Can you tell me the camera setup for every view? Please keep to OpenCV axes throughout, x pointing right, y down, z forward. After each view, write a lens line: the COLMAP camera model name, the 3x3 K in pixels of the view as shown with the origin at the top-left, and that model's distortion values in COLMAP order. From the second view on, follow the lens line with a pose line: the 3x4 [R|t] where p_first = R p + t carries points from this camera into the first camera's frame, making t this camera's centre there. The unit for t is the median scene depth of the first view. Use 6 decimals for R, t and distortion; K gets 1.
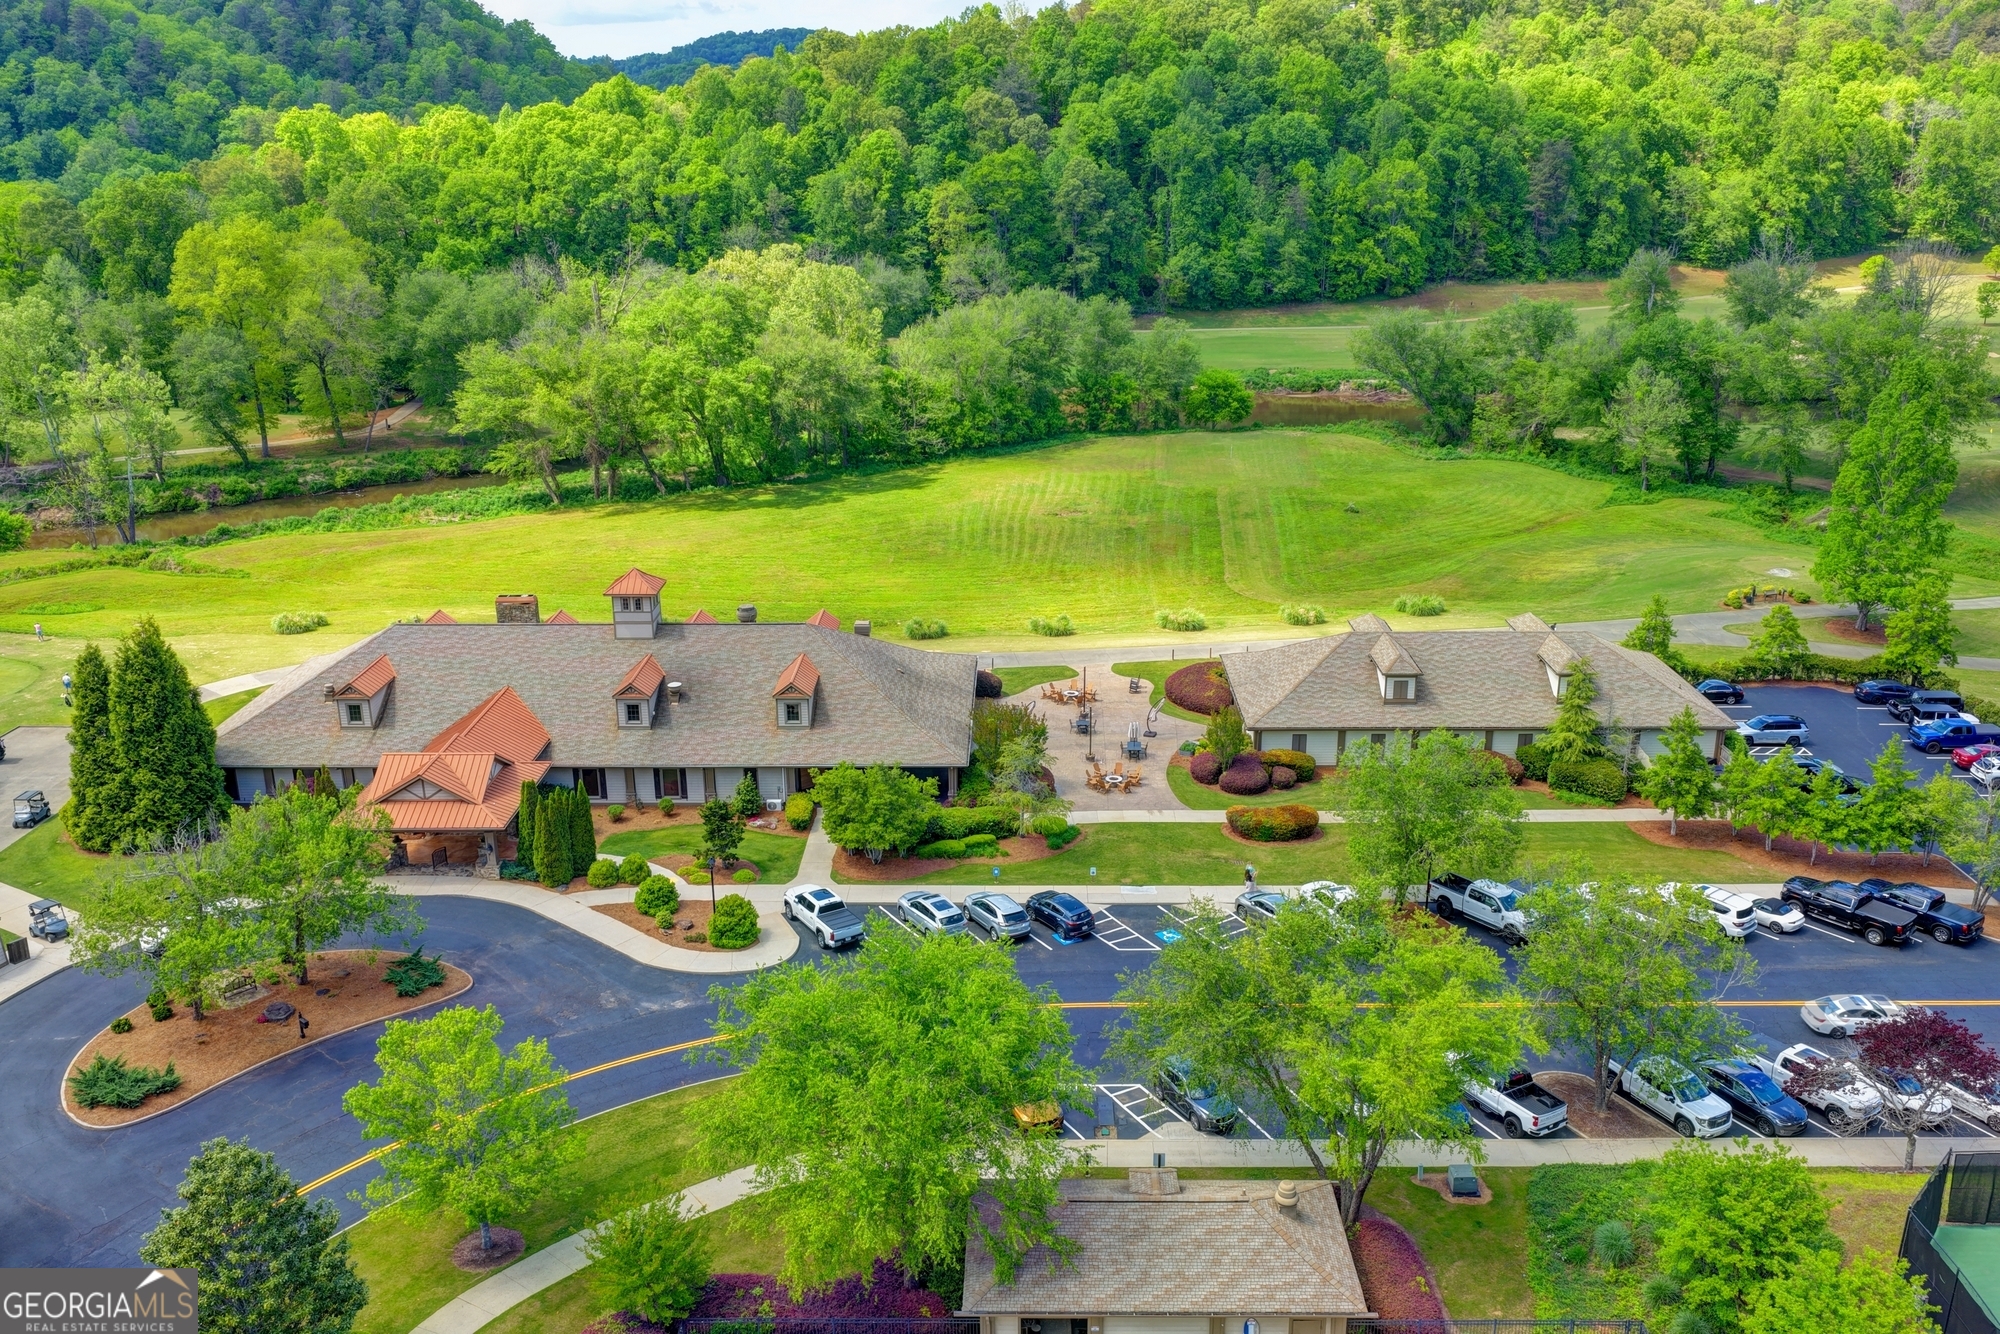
lens RADIAL K [[1657.4, 0, 1008.3], [0, 1657.4, 683.0], [0, 0, 1]] dist [-0.006235, 0.018833]
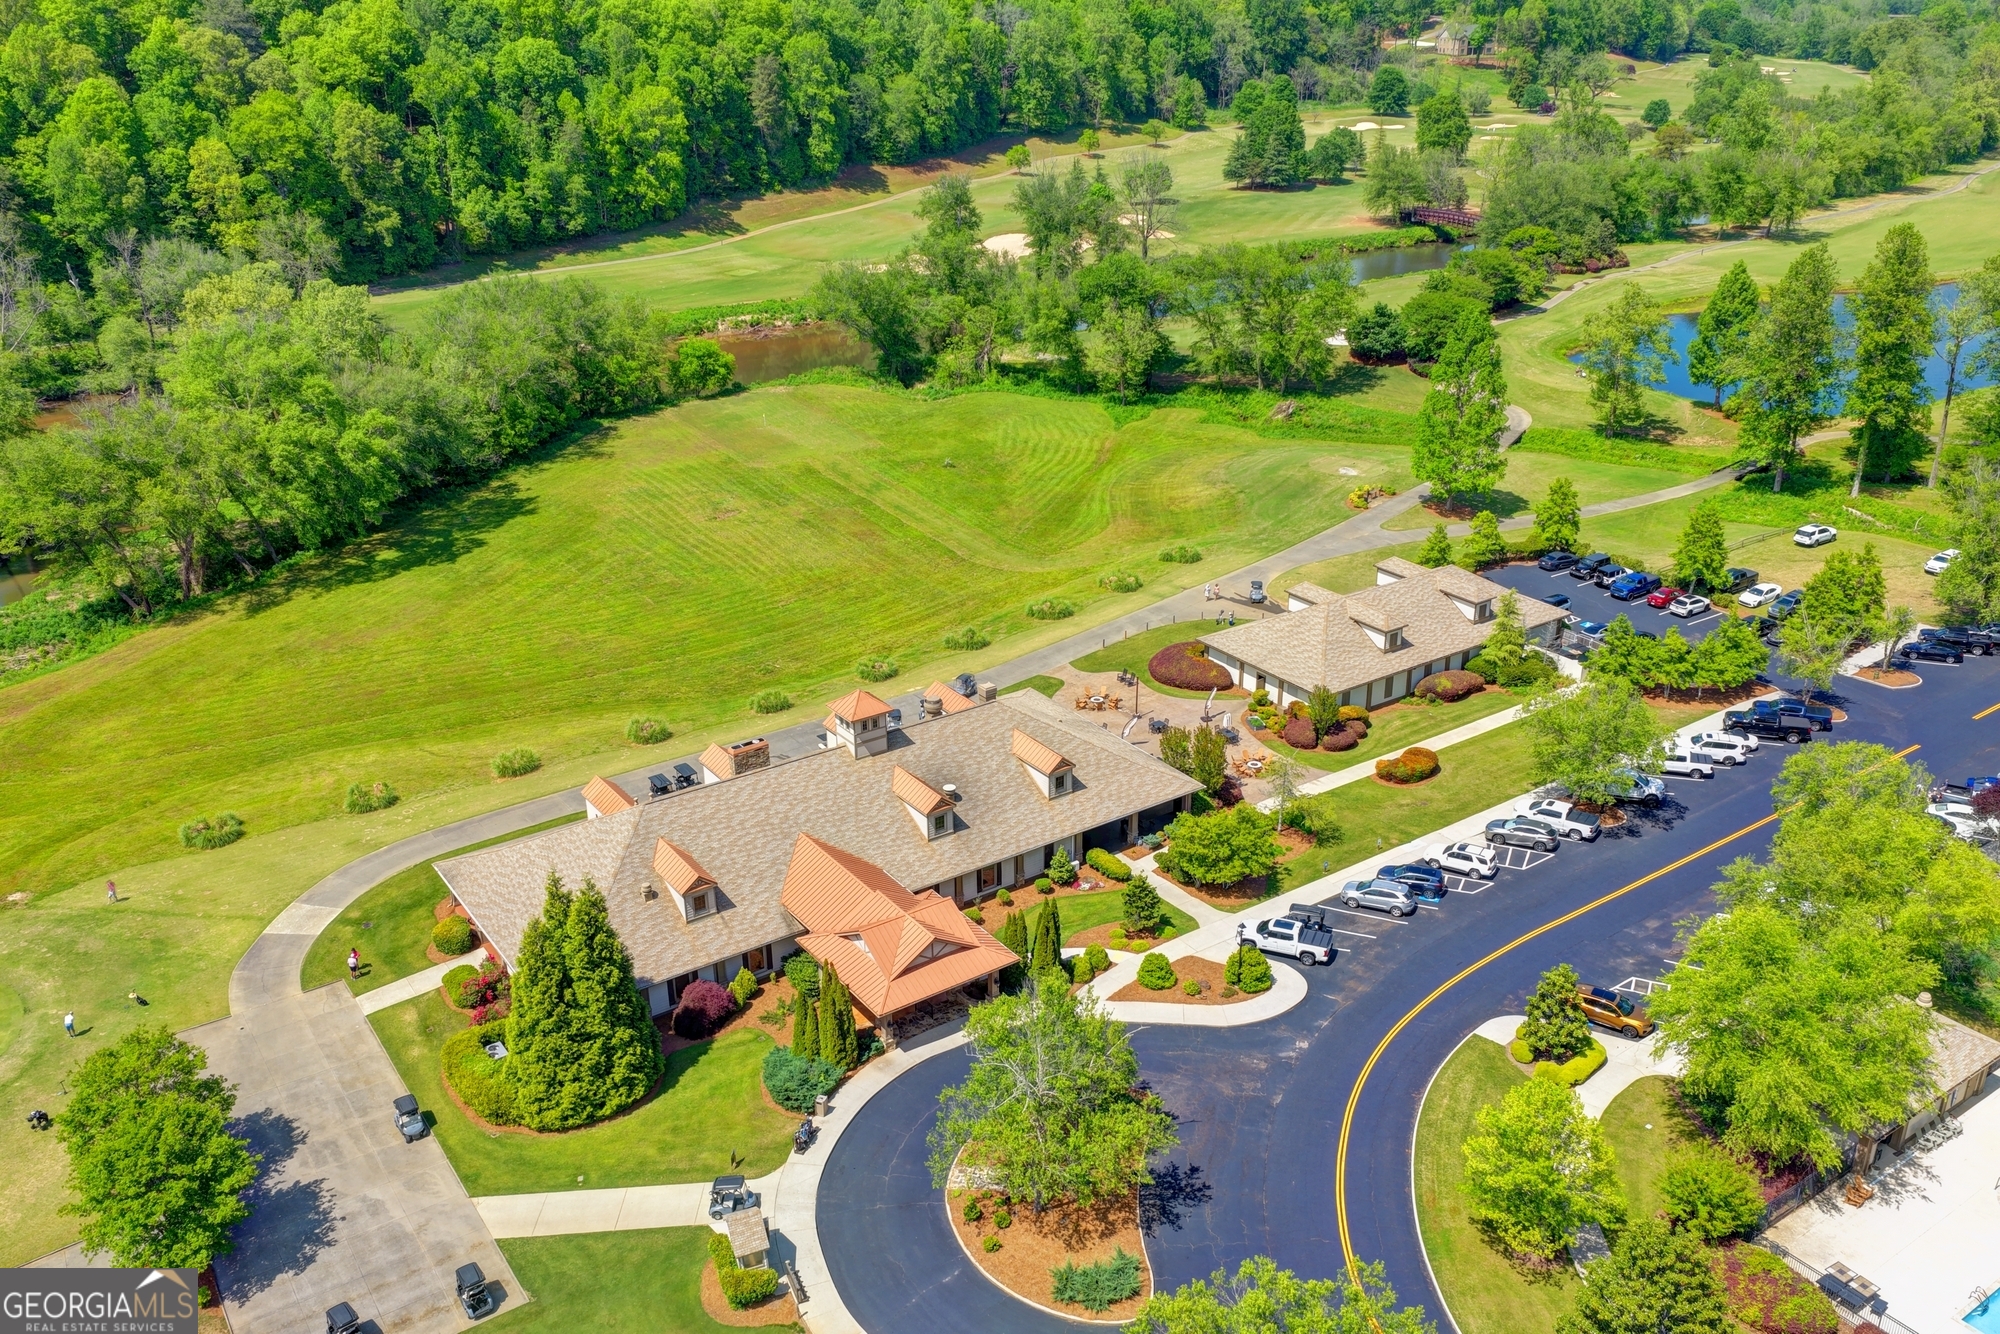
lens RADIAL K [[1663.1, 0, 1005.8], [0, 1663.1, 679.4], [0, 0, 1]] dist [-0.016581, 0.044293]
pose [[0.812768, -0.235770, 0.532748, -0.218298], [0.190370, 0.971734, 0.139614, -0.063112], [-0.550606, -0.012054, 0.834678, 0.023997]]
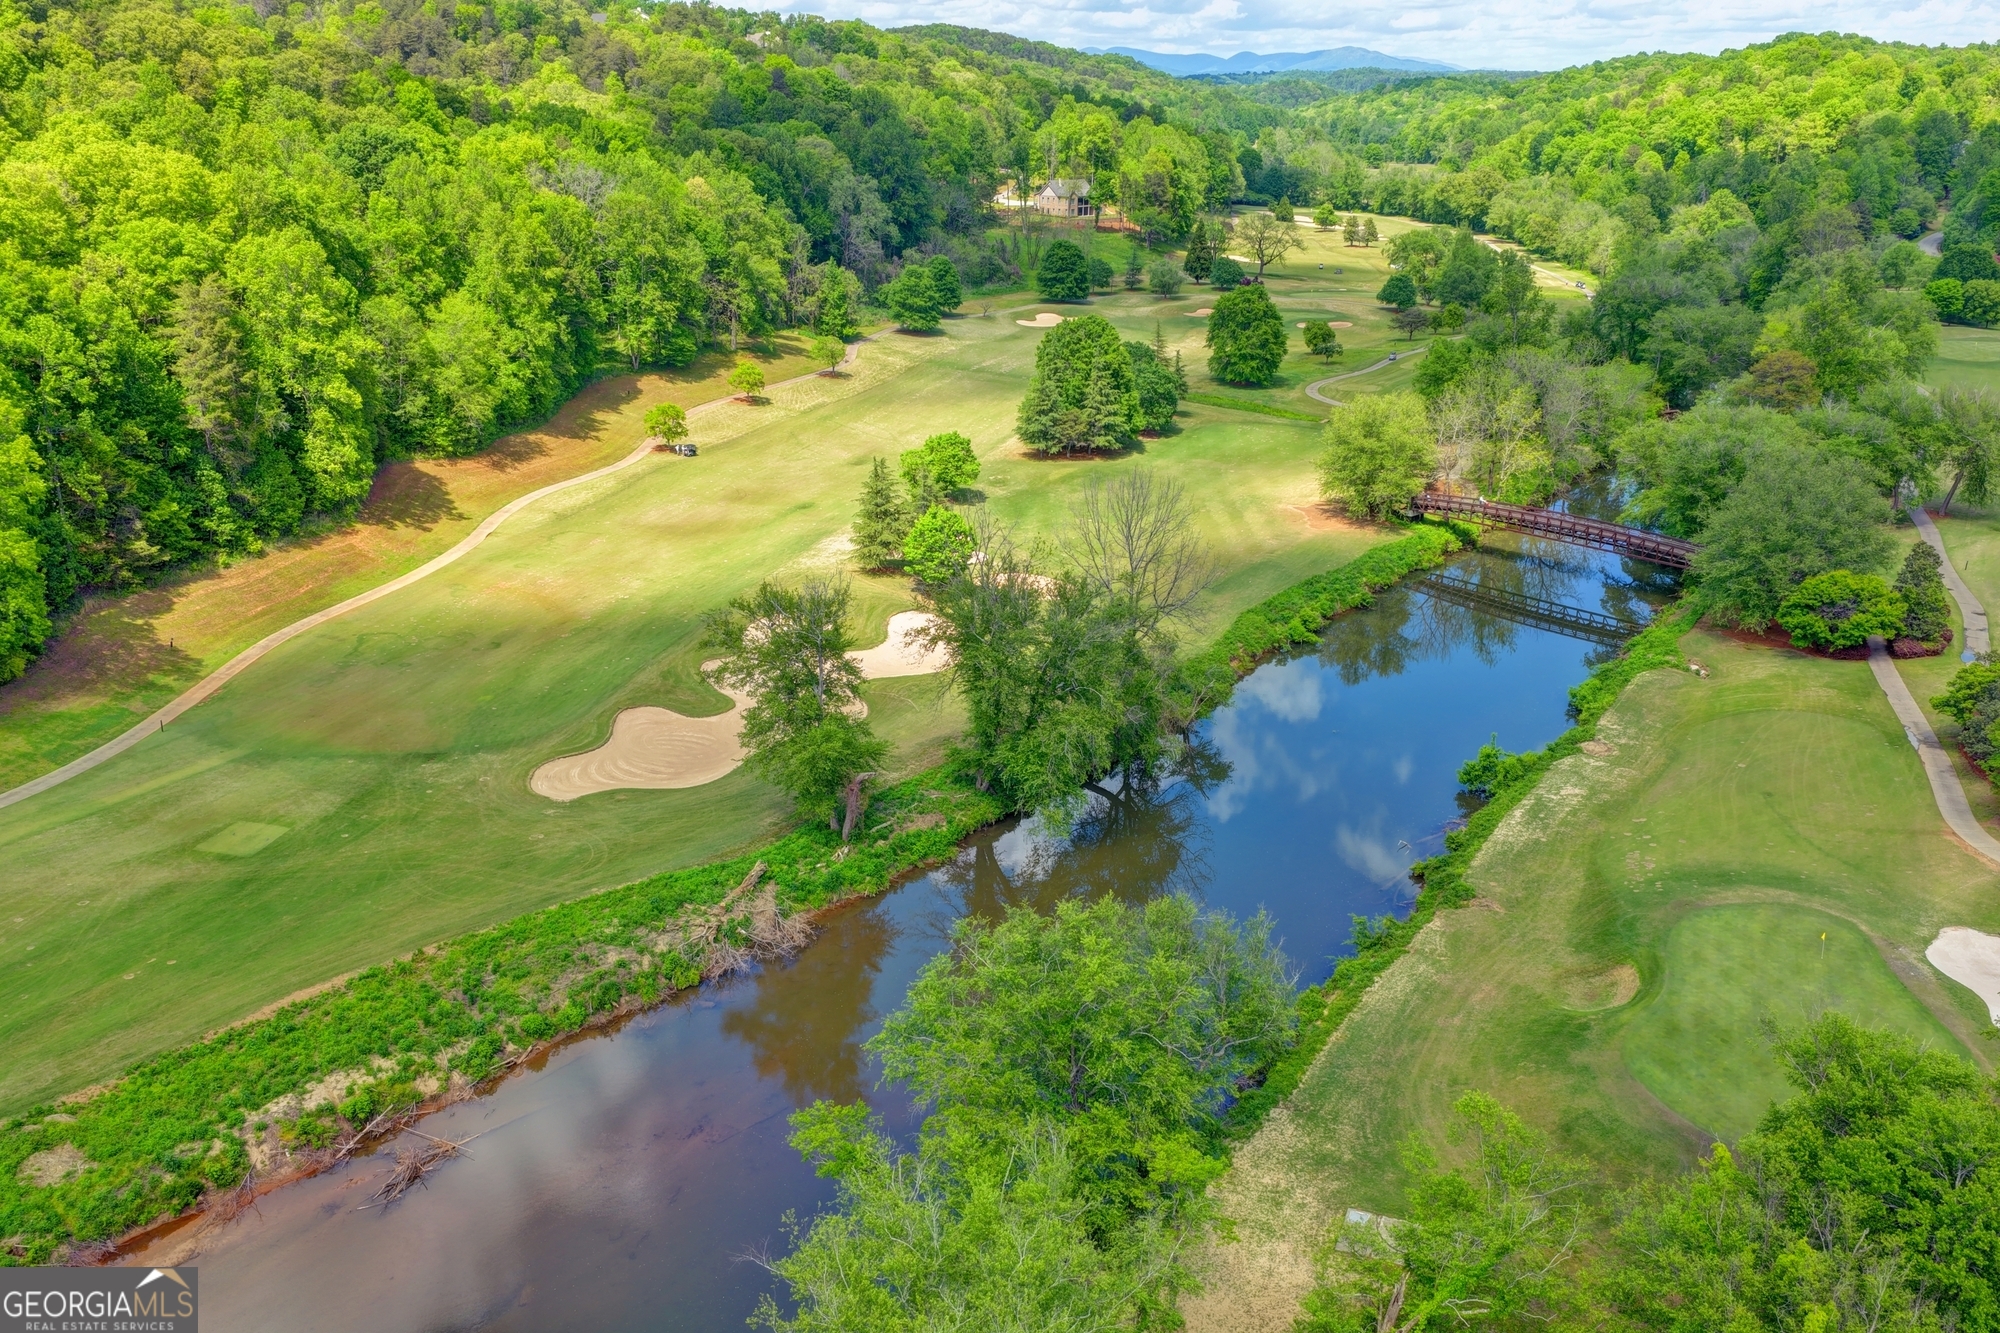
lens RADIAL K [[1663.1, 0, 1005.8], [0, 1663.1, 678.9], [0, 0, 1]] dist [-0.016581, 0.044293]
pose [[0.549204, -0.273406, 0.789698, 0.033660], [0.266387, 0.952948, 0.144664, -0.234436], [-0.792094, 0.130915, 0.596195, 0.550740]]
